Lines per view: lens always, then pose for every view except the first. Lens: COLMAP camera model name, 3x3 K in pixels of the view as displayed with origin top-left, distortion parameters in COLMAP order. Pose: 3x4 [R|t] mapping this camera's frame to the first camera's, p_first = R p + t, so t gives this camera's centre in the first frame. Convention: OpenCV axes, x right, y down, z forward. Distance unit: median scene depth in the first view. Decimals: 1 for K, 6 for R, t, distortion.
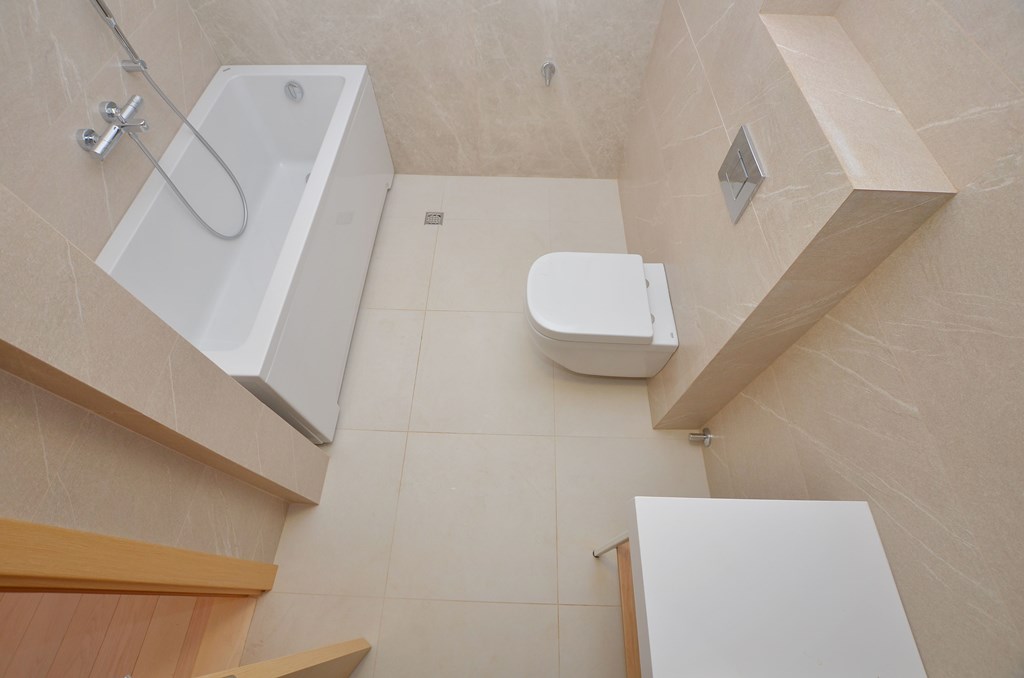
lens RADIAL K [[450.4, 0, 511.7], [0, 450.4, 339.3], [0, 0, 1]] dist [-0.034527, 0.006094]
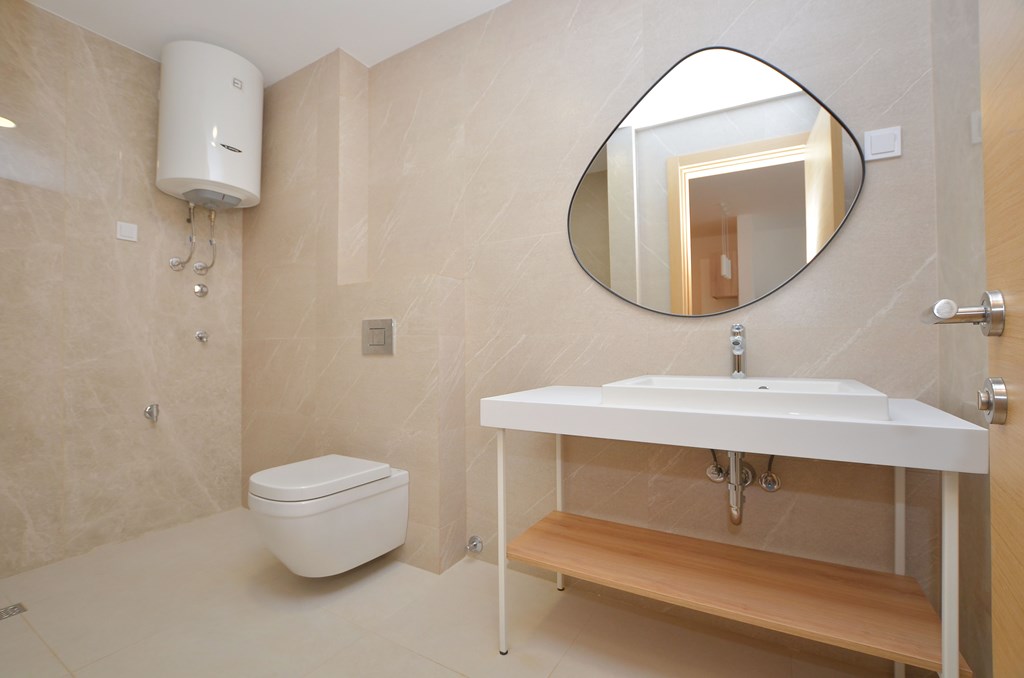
lens RADIAL K [[450.4, 0, 511.8], [0, 450.4, 338.5], [0, 0, 1]] dist [-0.034527, 0.006094]
pose [[0.484988, 0.001884, 0.874519, -0.396041], [0.761245, 0.491309, -0.423227, 0.395762], [-0.430456, 0.870984, 0.236844, 0.189907]]
